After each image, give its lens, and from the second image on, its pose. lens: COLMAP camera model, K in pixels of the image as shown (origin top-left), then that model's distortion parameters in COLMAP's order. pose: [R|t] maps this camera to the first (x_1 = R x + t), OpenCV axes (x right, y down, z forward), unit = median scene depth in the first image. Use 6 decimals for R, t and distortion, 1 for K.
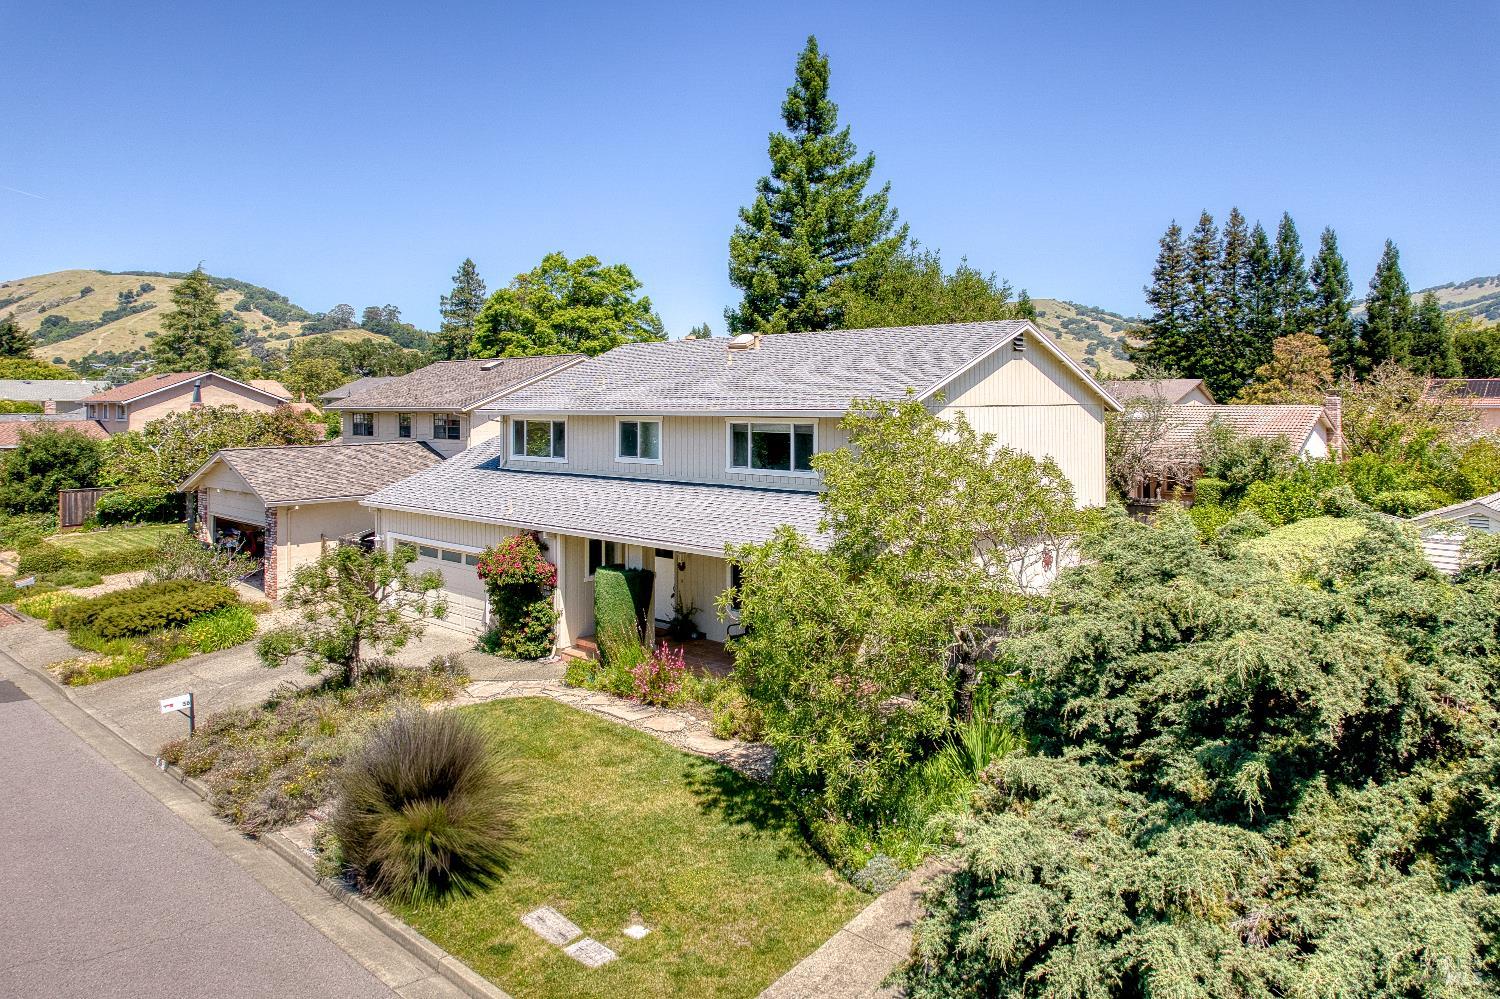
lens RADIAL K [[984.3, 0, 787.3], [0, 984.3, 449.1], [0, 0, 1]] dist [-0.013600, -0.000324]
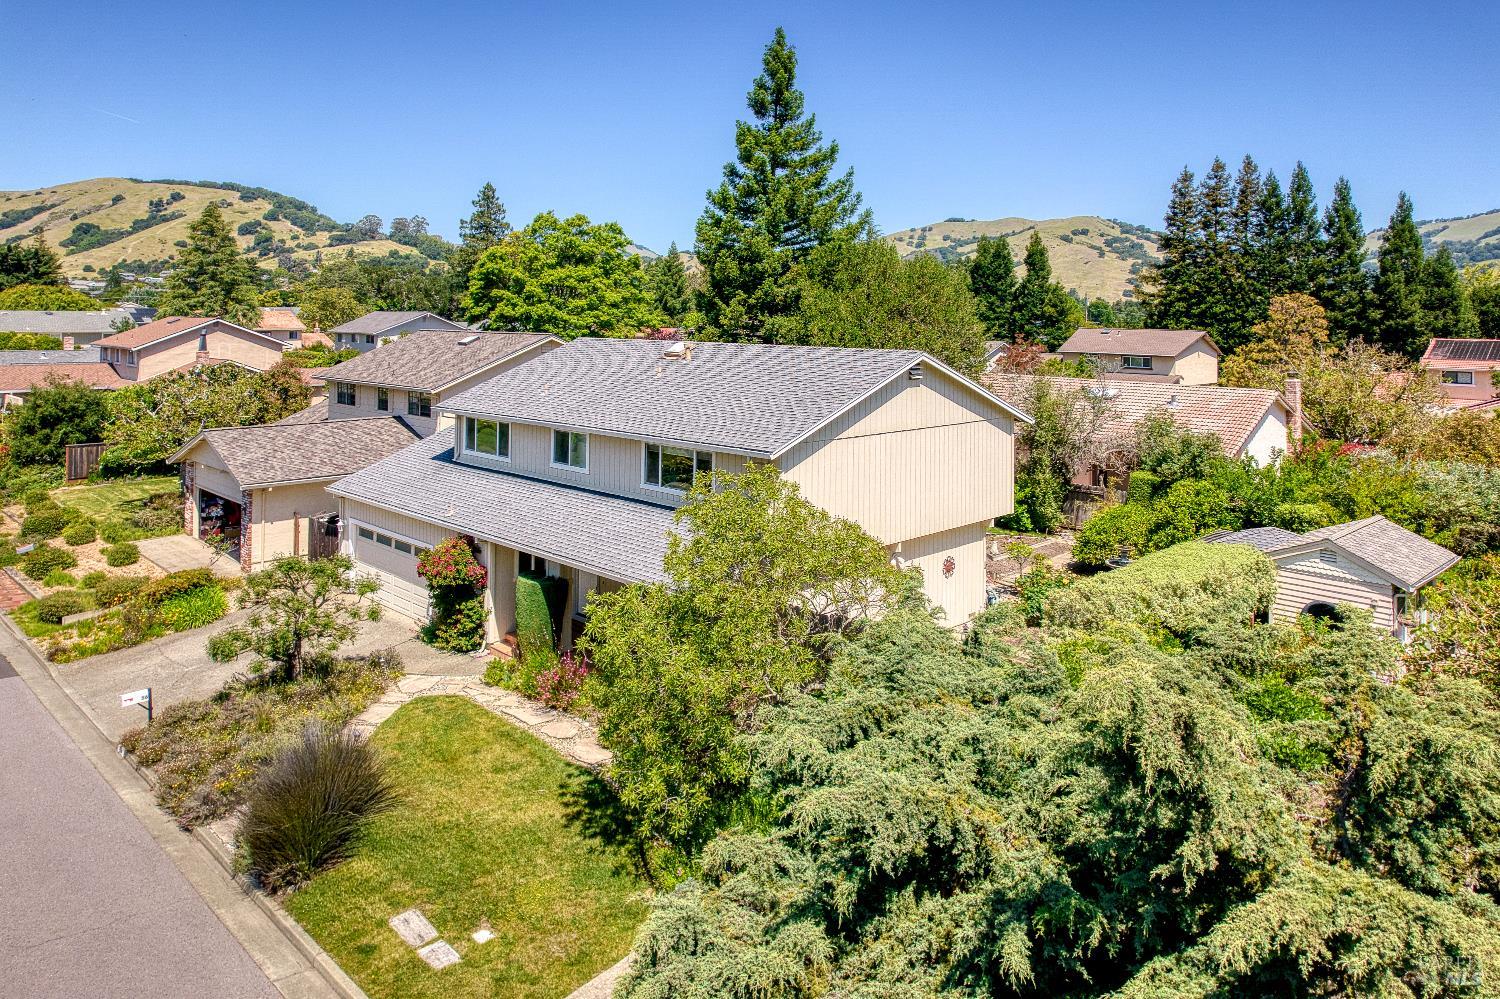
lens RADIAL K [[1007.9, 0, 788.9], [0, 1007.9, 371.3], [0, 0, 1]] dist [-0.014334, 0.001729]
pose [[0.999305, 0.019459, -0.031788, 0.077524], [-0.019240, 0.999789, 0.007180, -0.067256], [0.031921, -0.006563, 0.999469, -0.064558]]
